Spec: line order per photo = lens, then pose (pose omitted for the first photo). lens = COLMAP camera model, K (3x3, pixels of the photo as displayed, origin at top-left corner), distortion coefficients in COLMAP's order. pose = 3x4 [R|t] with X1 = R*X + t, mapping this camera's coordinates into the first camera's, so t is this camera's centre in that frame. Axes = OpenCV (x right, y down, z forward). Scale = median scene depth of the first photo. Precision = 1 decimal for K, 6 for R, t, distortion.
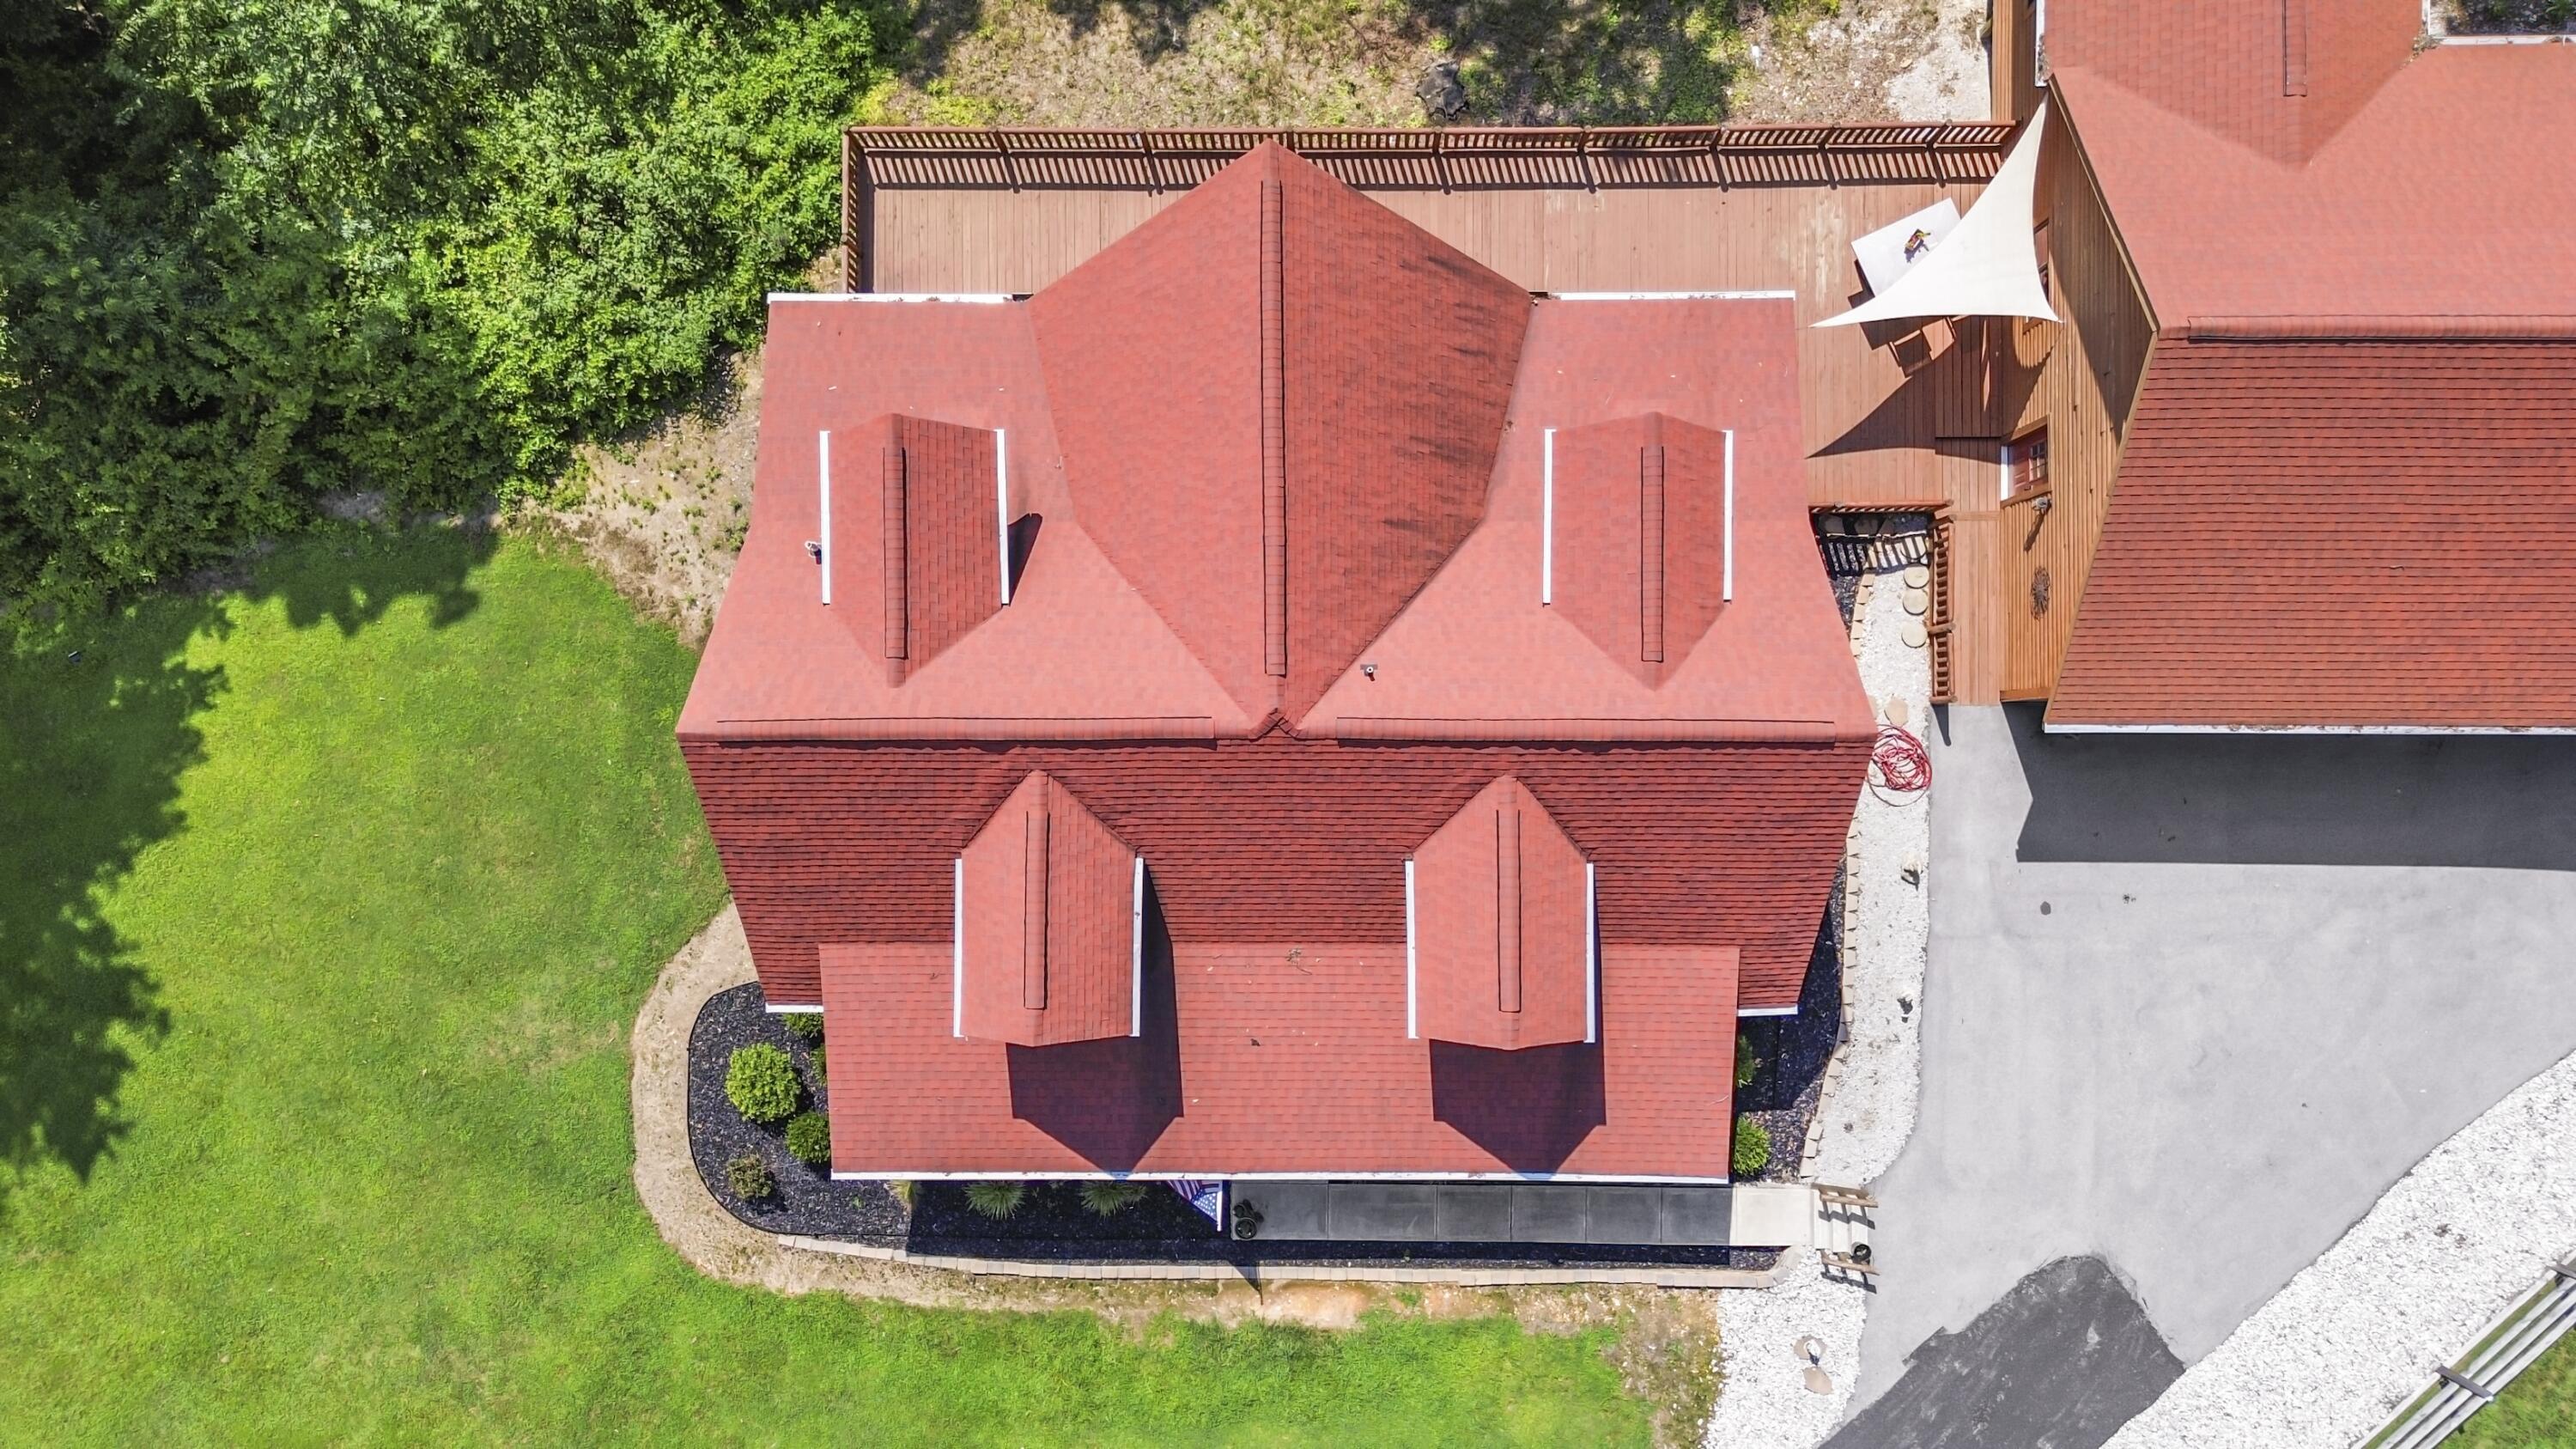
lens RADIAL K [[1824.3, 0, 1296.4], [0, 1824.3, 715.3], [0, 0, 1]] dist [0.045018, -0.039380]
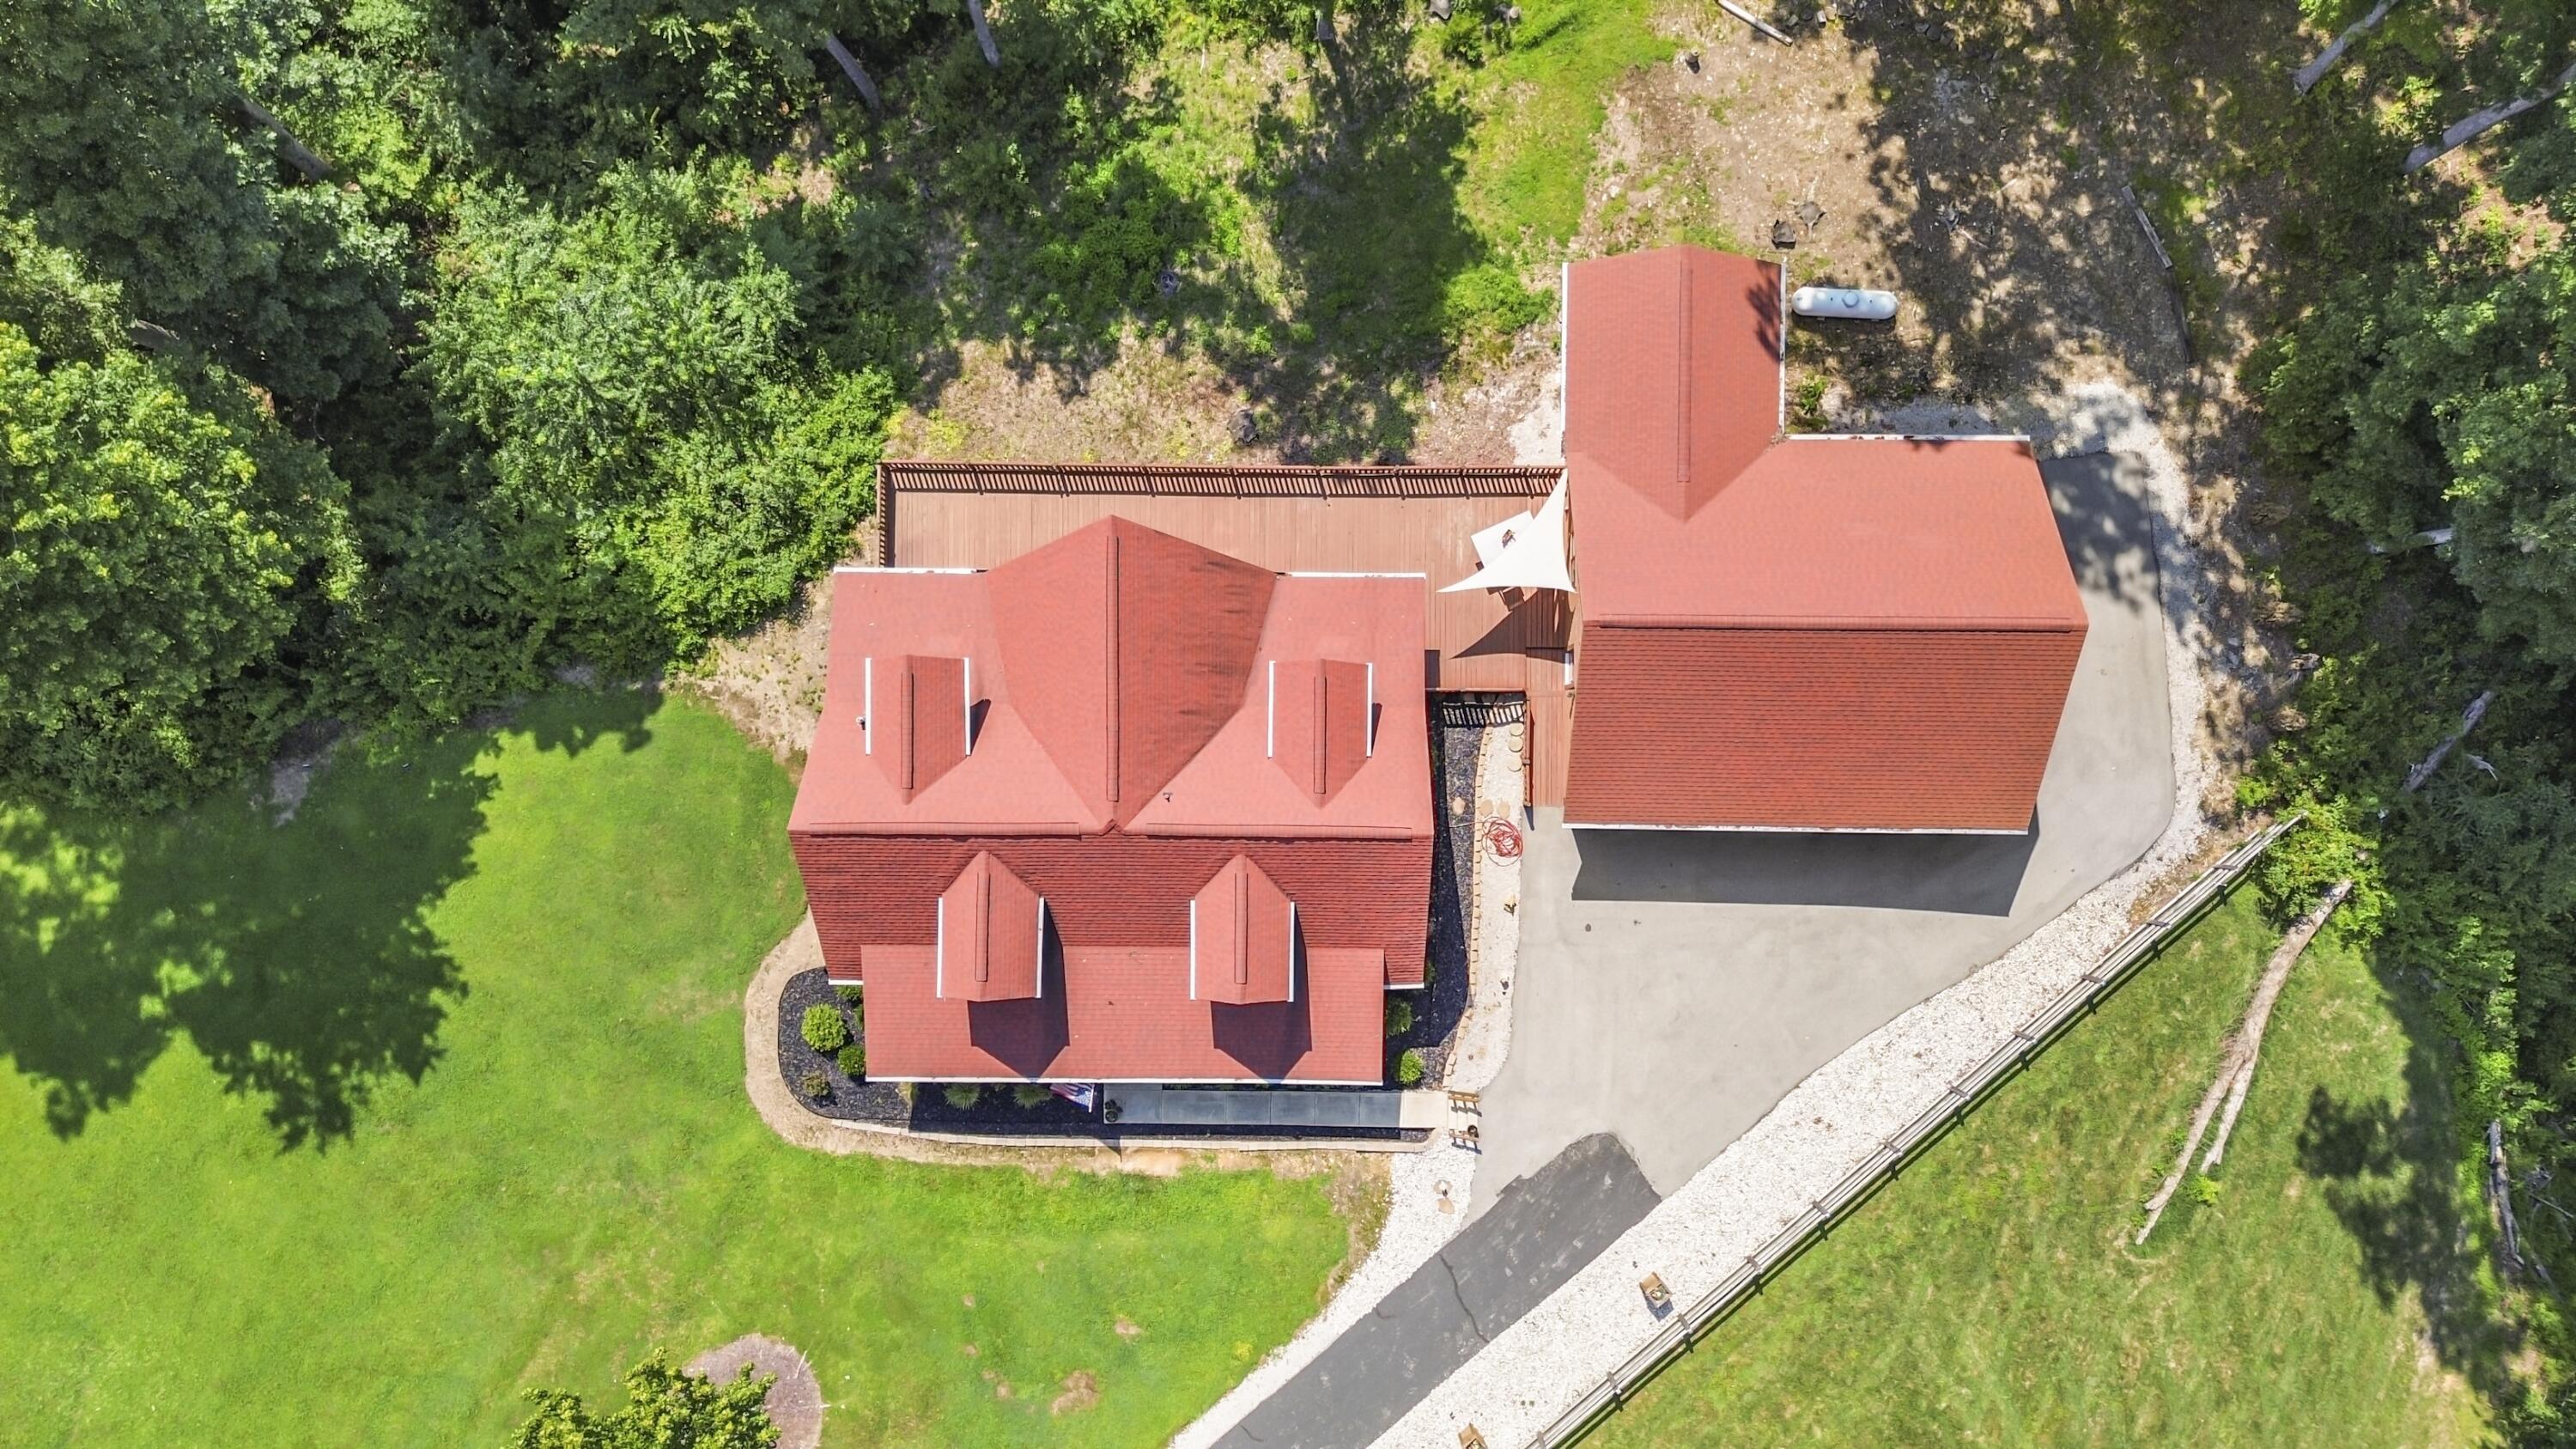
lens RADIAL K [[1821.1, 0, 1300.9], [0, 1821.1, 713.6], [0, 0, 1]] dist [0.068935, -0.089498]
pose [[0.999969, 0.007523, 0.002219, 0.138473], [-0.007513, 0.999962, -0.004440, -0.082020], [-0.002252, 0.004423, 0.999988, -0.673938]]
